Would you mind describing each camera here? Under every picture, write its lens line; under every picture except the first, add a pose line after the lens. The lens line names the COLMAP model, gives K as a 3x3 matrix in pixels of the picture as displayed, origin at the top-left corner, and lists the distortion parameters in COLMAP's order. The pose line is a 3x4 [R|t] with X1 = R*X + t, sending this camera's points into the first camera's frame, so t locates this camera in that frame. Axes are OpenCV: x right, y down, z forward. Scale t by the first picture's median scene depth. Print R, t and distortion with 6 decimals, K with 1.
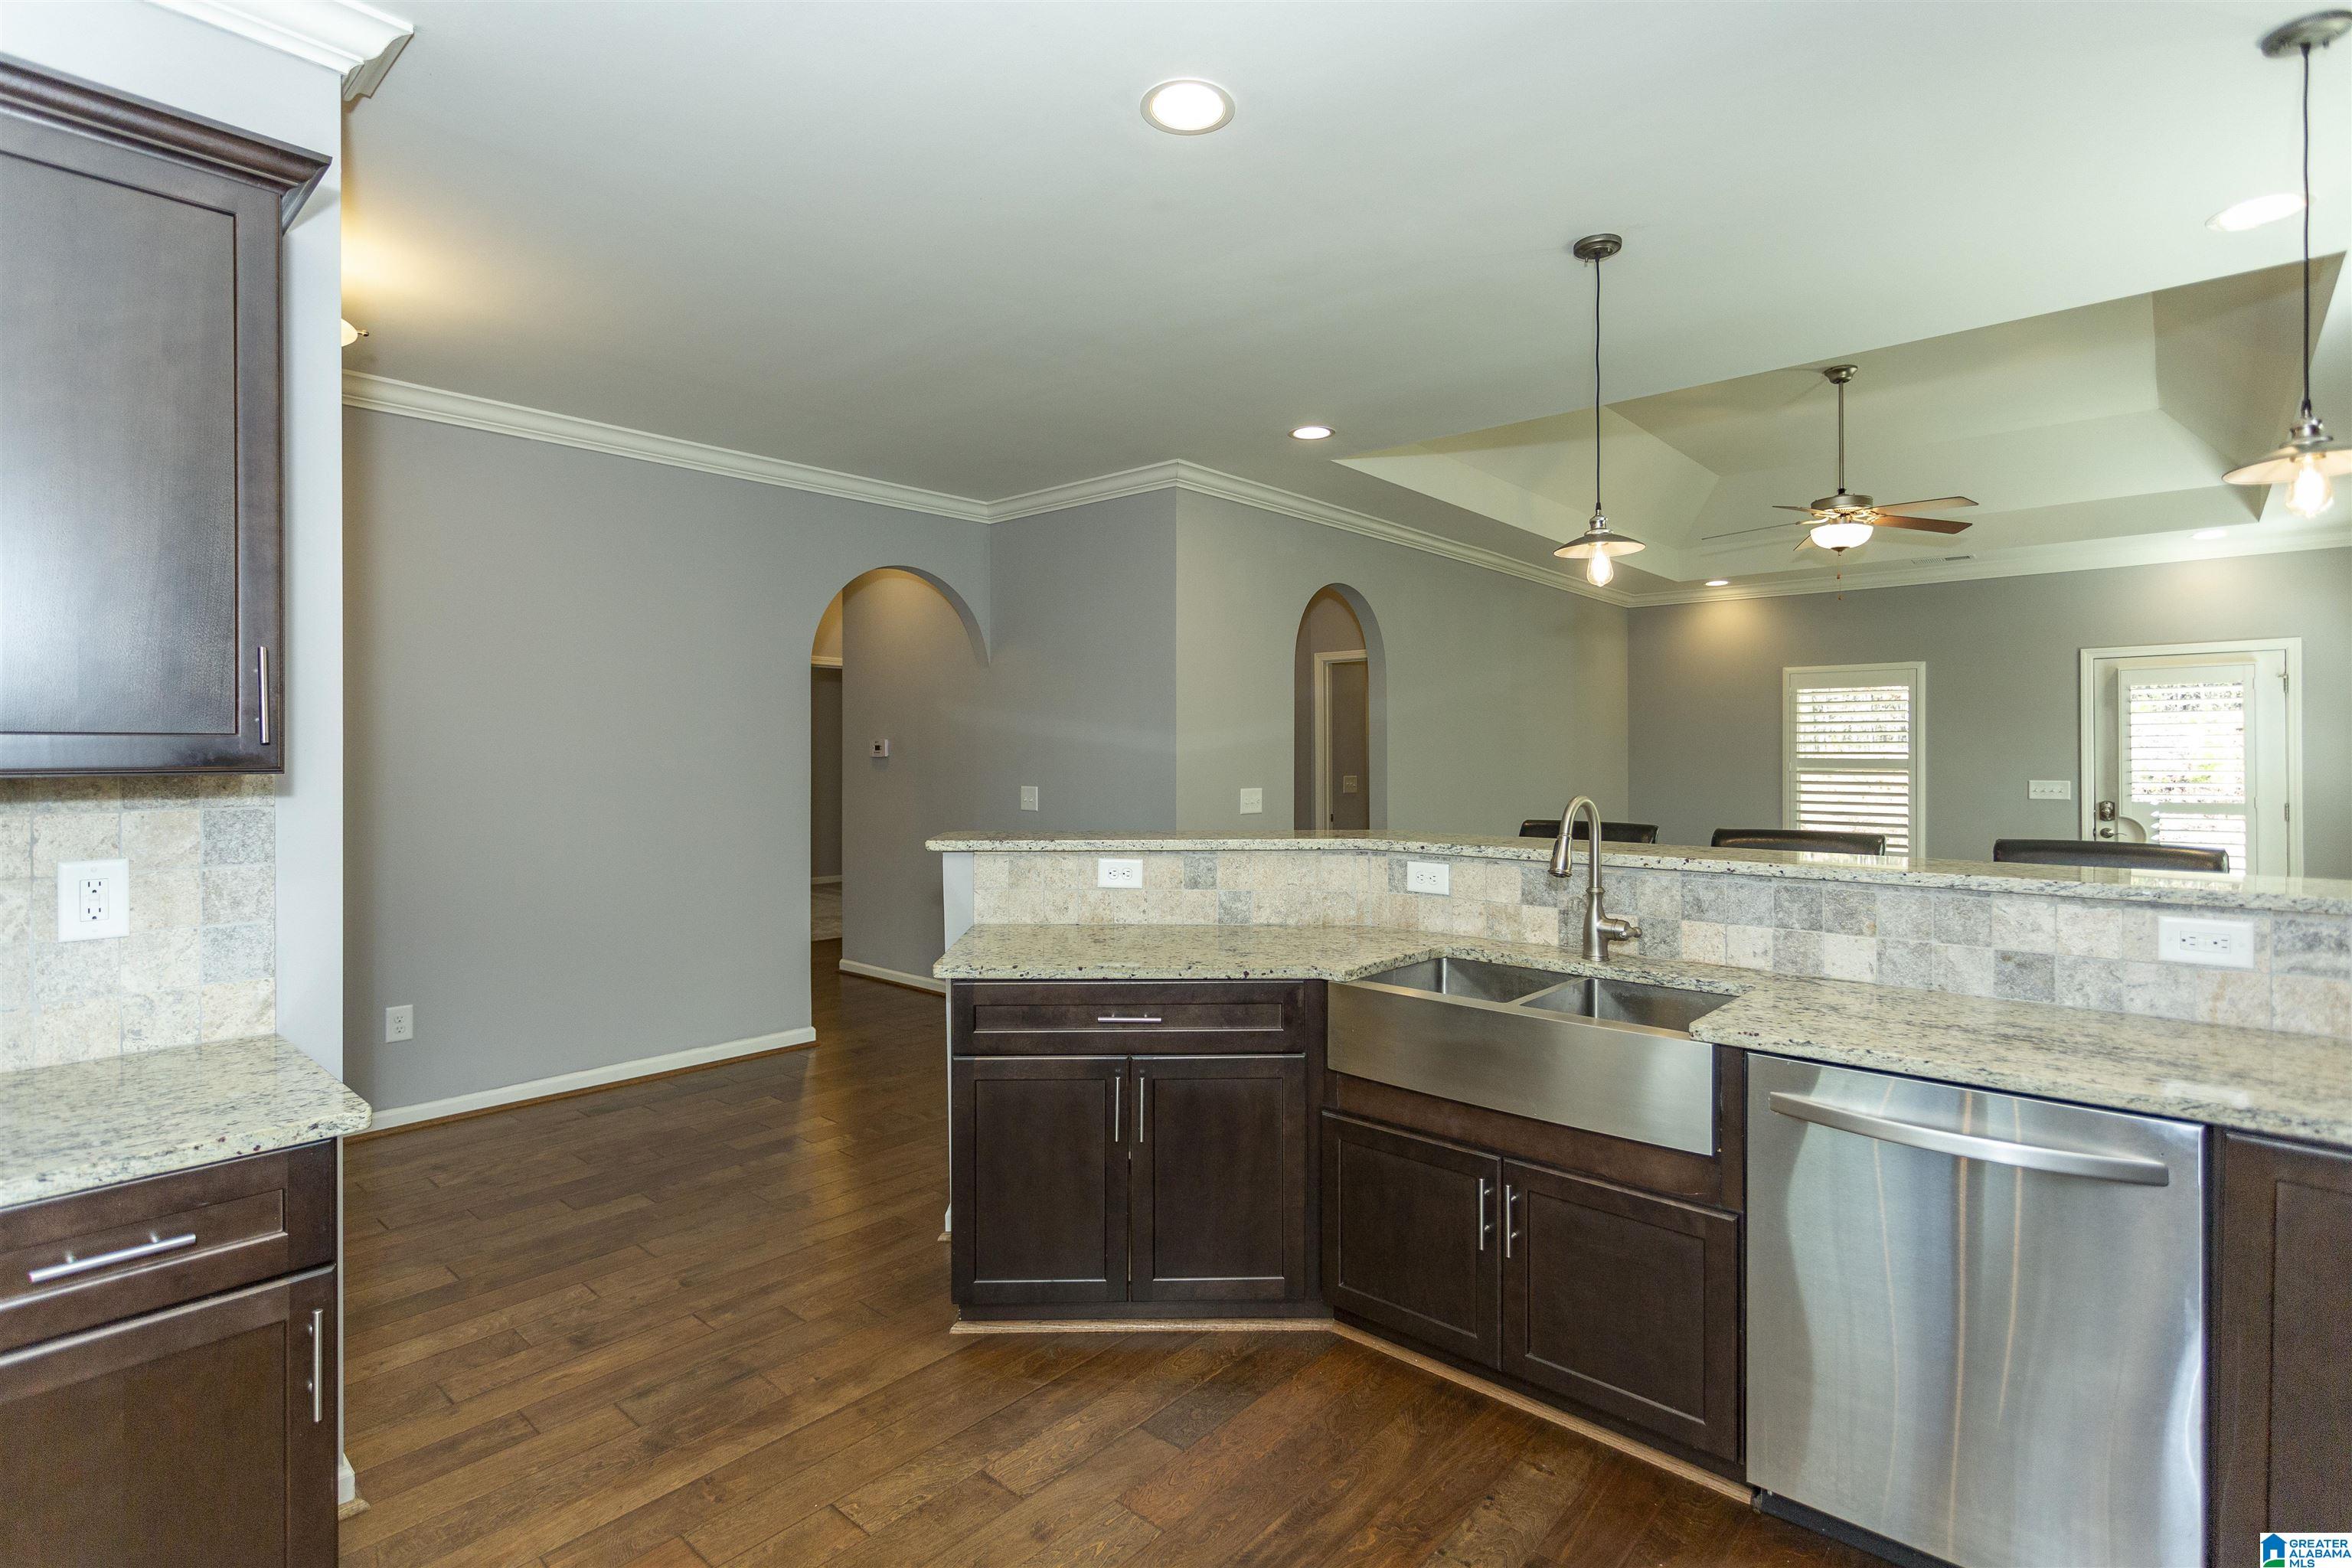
lens RADIAL K [[1125.5, 0, 1168.8], [0, 1125.5, 756.0], [0, 0, 1]] dist [0.000785, 0.000718]
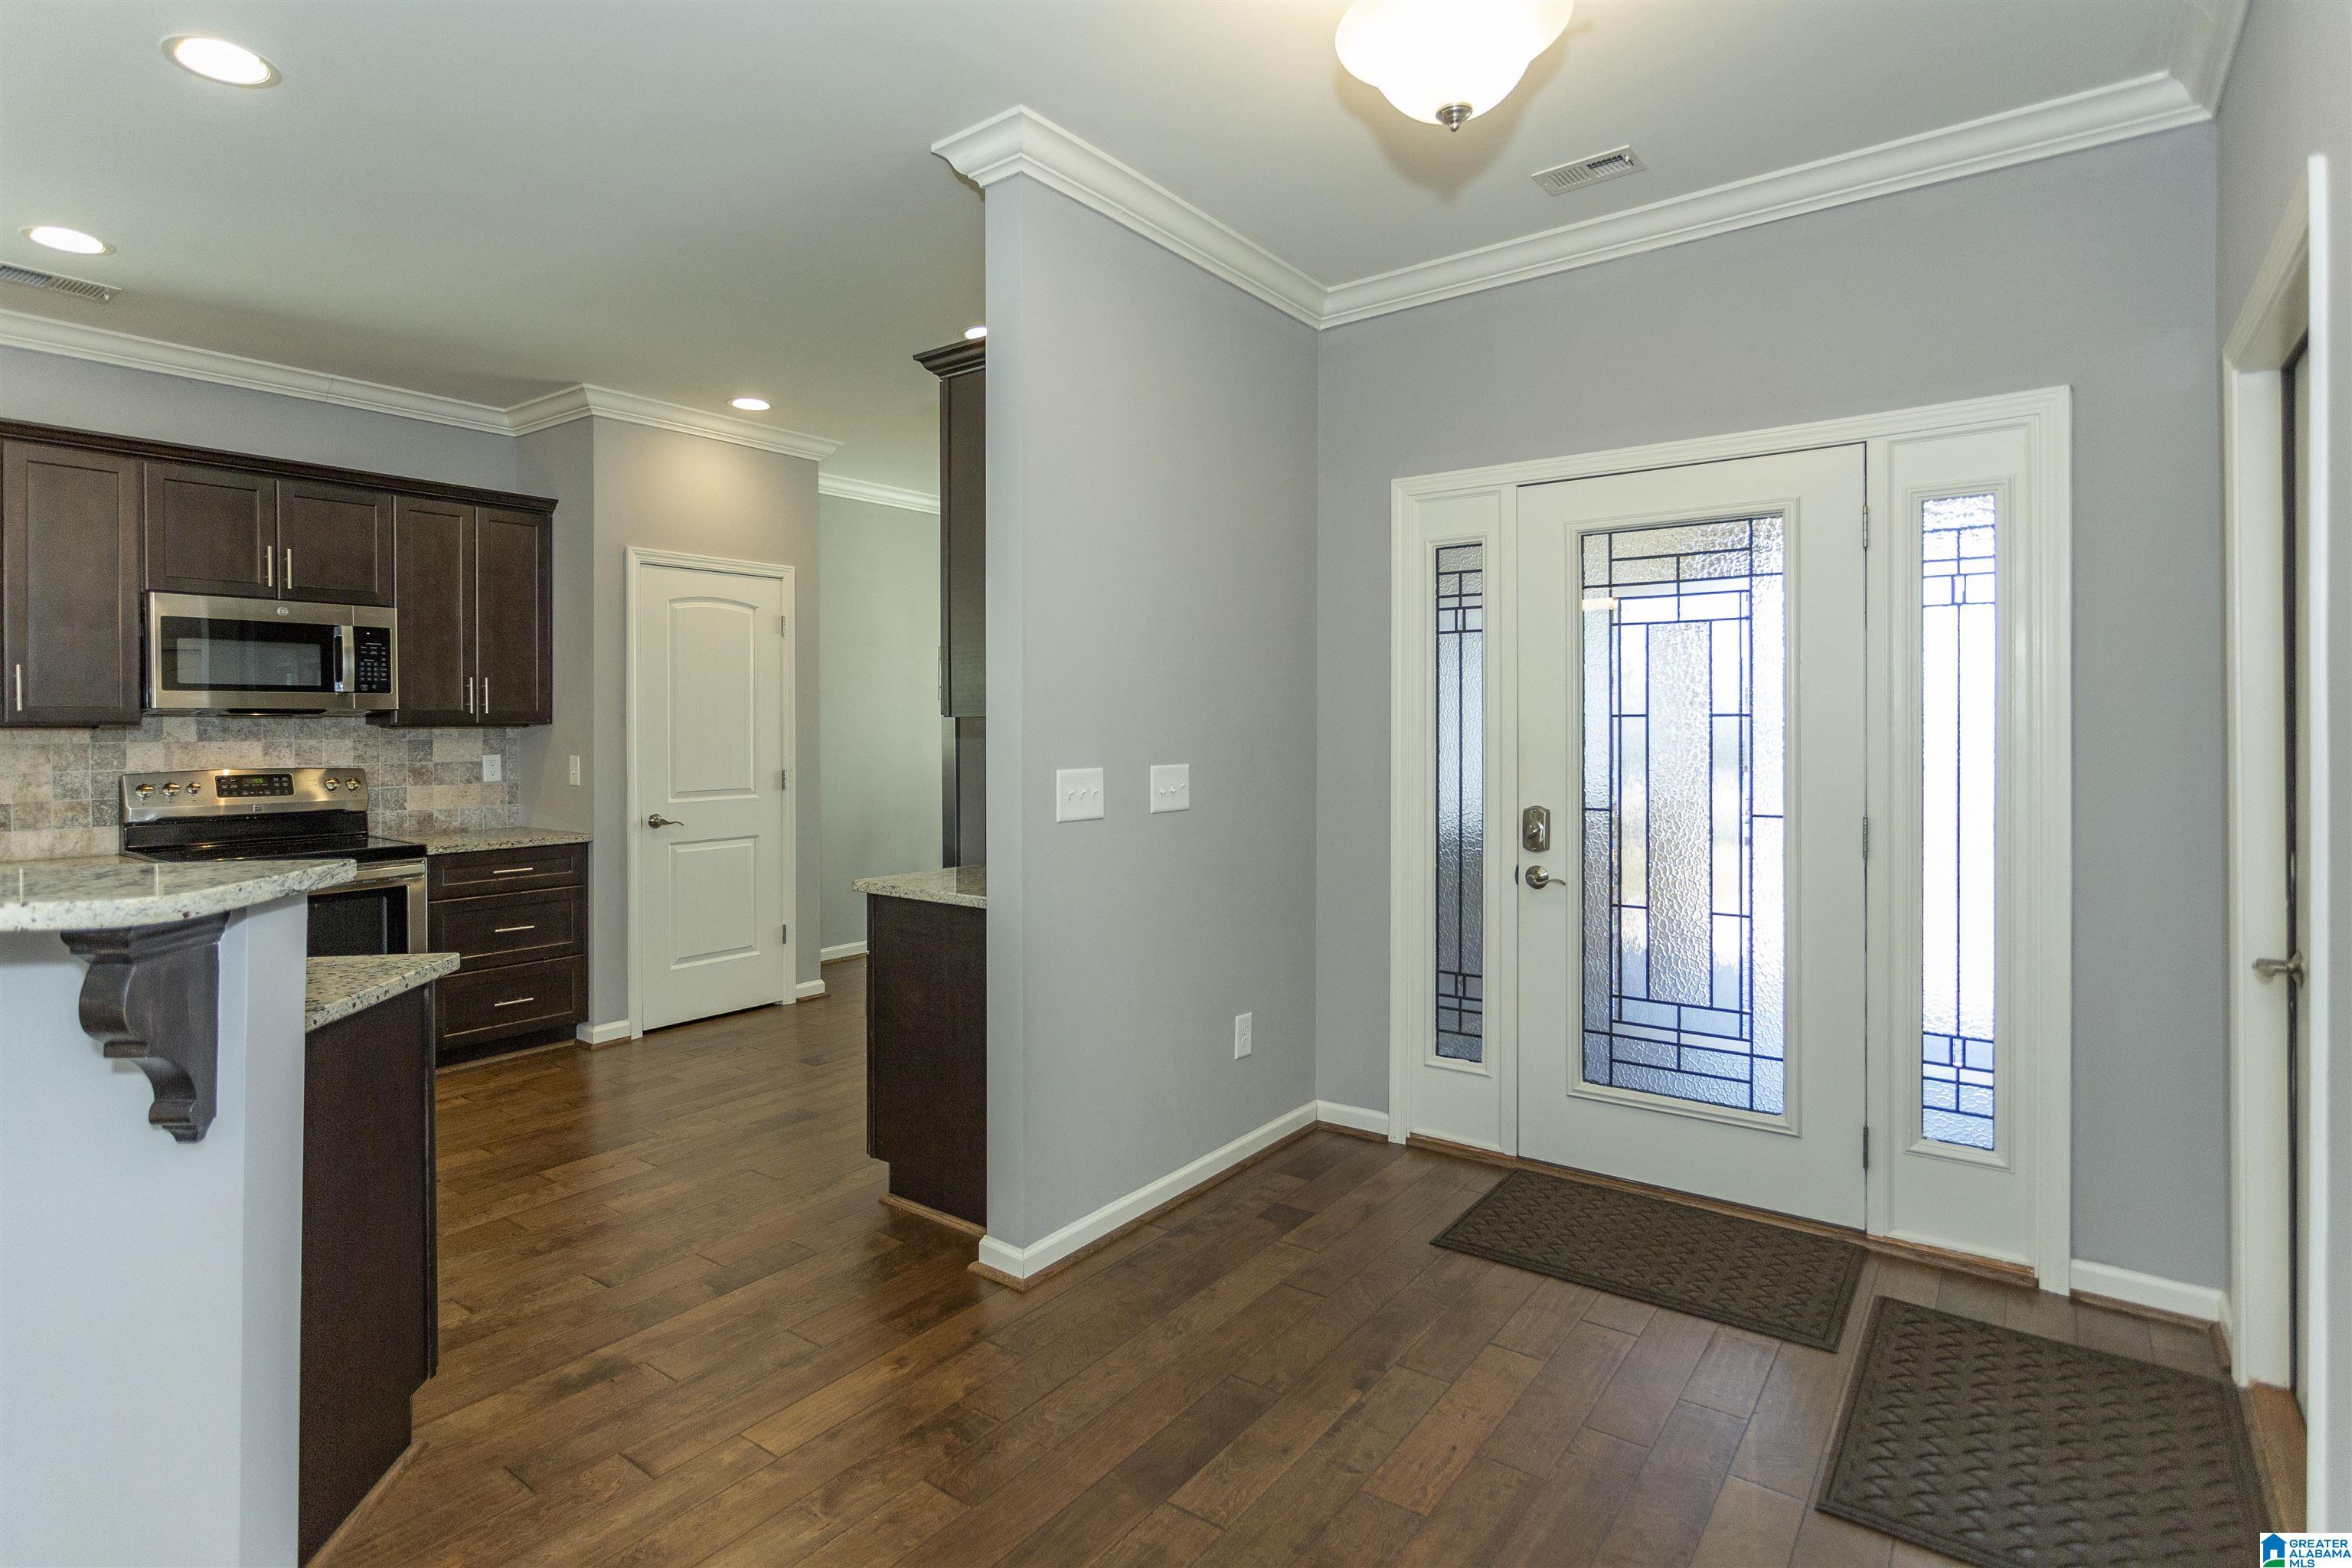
lens RADIAL K [[1170.7, 0, 1158.7], [0, 1170.7, 730.1], [0, 0, 1]] dist [0.003406, 0.000810]
pose [[-0.996078, 0.006471, -0.088238, -0.525442], [0.006160, 0.999974, 0.003802, 0.016332], [0.088260, 0.003244, -0.996092, 1.545232]]
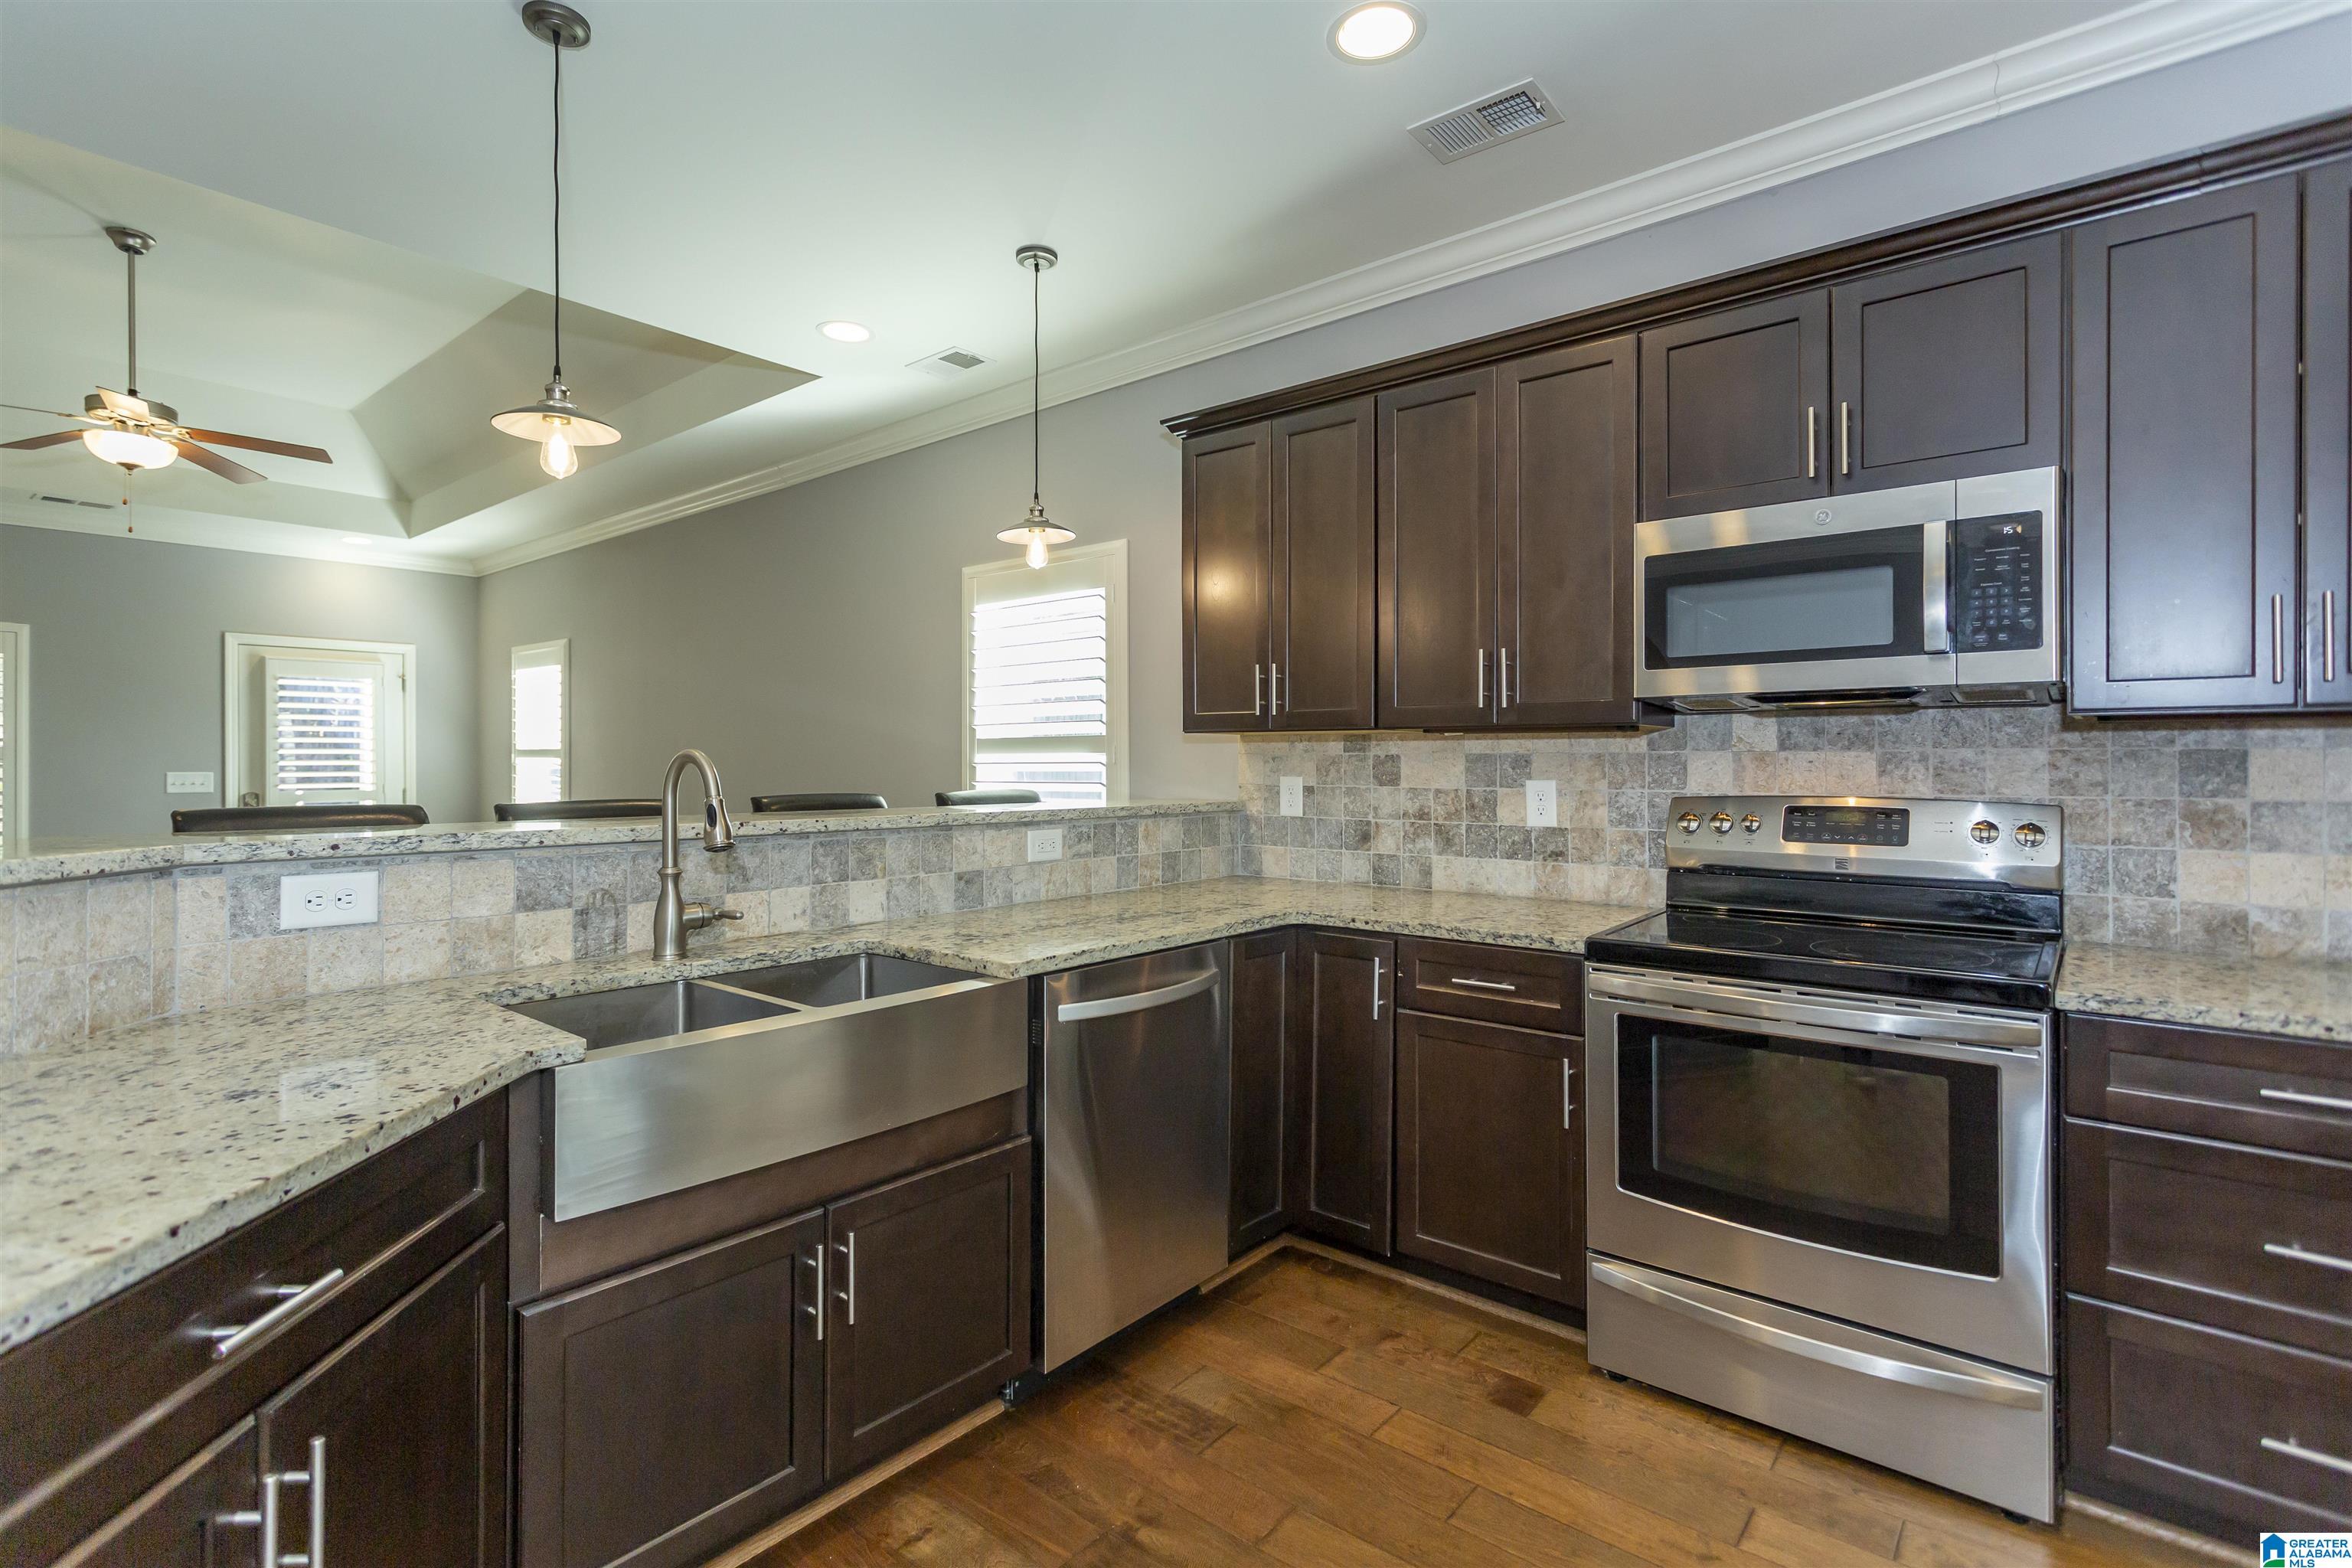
lens RADIAL K [[1103.4, 0, 1165.0], [0, 1103.4, 767.4], [0, 0, 1]] dist [0.003008, 0.000297]
pose [[-0.033062, -0.003020, 0.999449, -0.340336], [0.000283, 0.999995, 0.003031, 0.037477], [-0.999453, 0.000383, -0.033061, 0.572204]]
